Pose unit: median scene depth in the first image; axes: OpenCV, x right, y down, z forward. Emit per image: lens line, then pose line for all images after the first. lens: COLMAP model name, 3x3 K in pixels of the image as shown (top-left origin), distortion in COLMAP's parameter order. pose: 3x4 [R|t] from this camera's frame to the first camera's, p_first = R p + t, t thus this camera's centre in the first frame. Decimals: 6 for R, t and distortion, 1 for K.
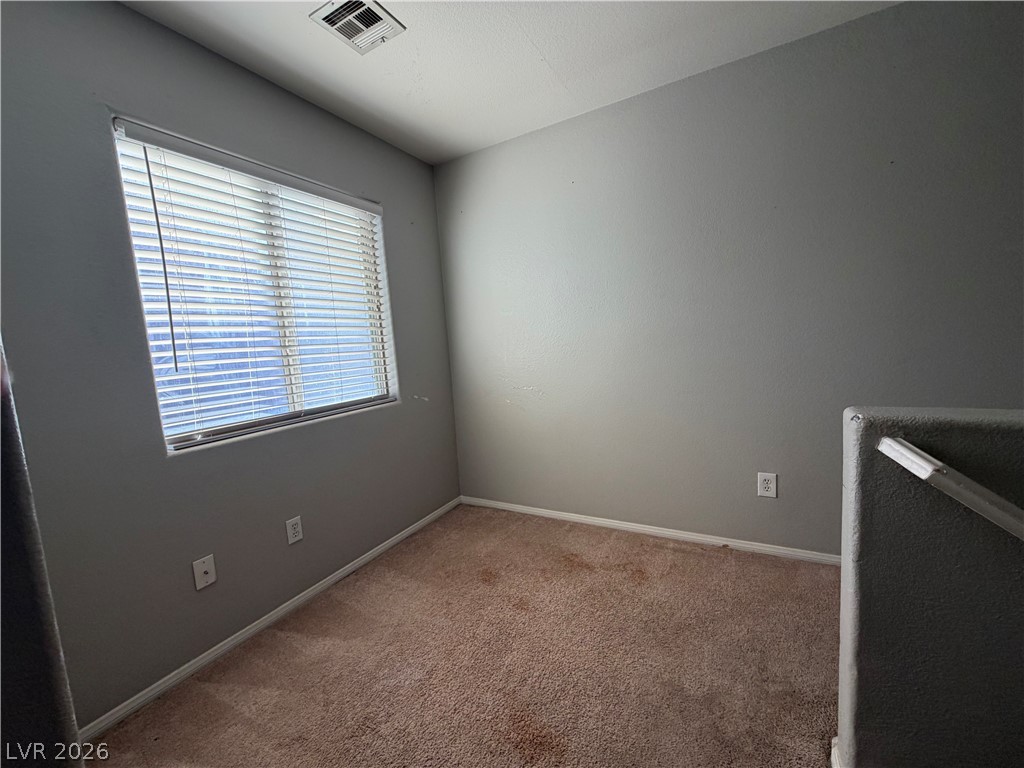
lens RADIAL K [[408.0, 0, 509.5], [0, 408.0, 385.0], [0, 0, 1]] dist [0.000550, -0.000147]
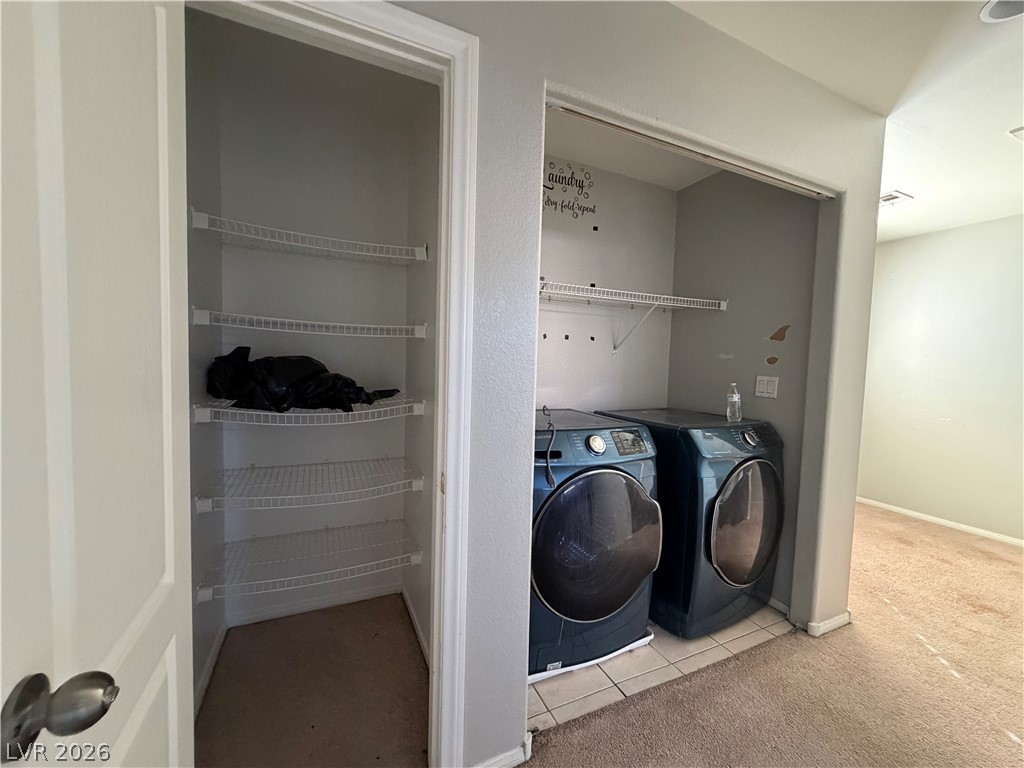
lens RADIAL K [[408.0, 0, 509.5], [0, 408.0, 385.0], [0, 0, 1]] dist [0.000550, -0.000147]
pose [[0.802505, 0.125863, -0.583219, -0.421109], [-0.143480, 0.989522, 0.016120, 0.103346], [0.579137, 0.070744, 0.812155, -1.074241]]
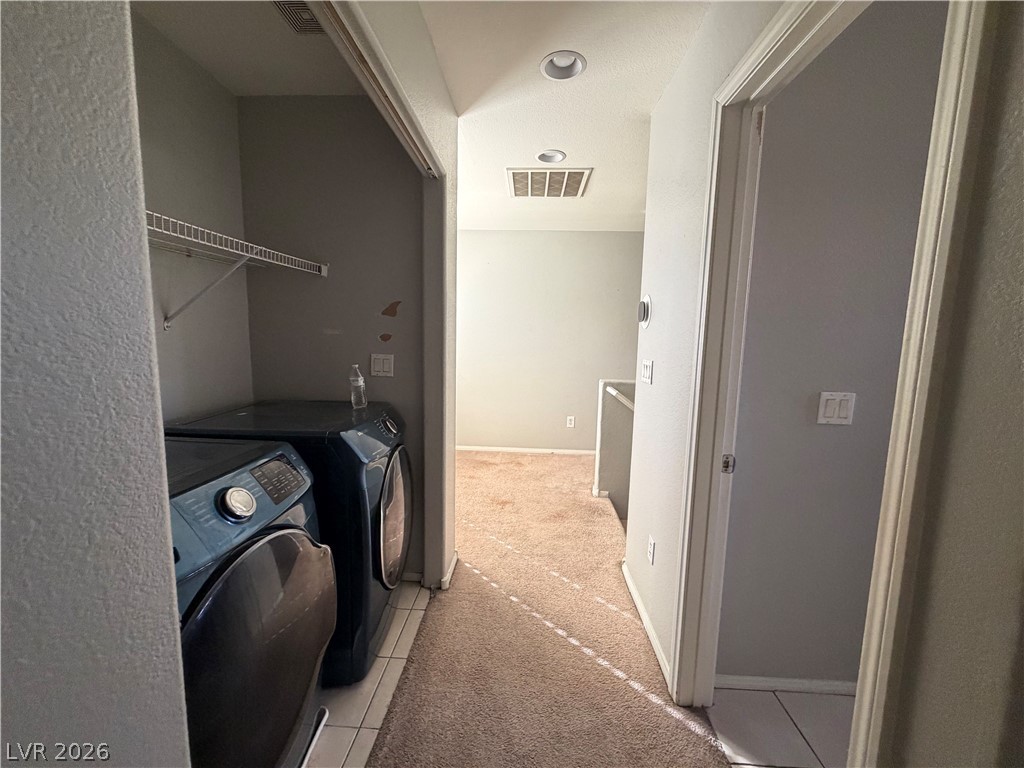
lens RADIAL K [[408.0, 0, 509.5], [0, 408.0, 385.0], [0, 0, 1]] dist [0.000550, -0.000147]
pose [[0.894136, 0.034393, 0.446473, -0.680216], [-0.038288, 0.999267, -0.000297, 0.063976], [-0.446156, -0.016829, 0.894797, -0.848856]]
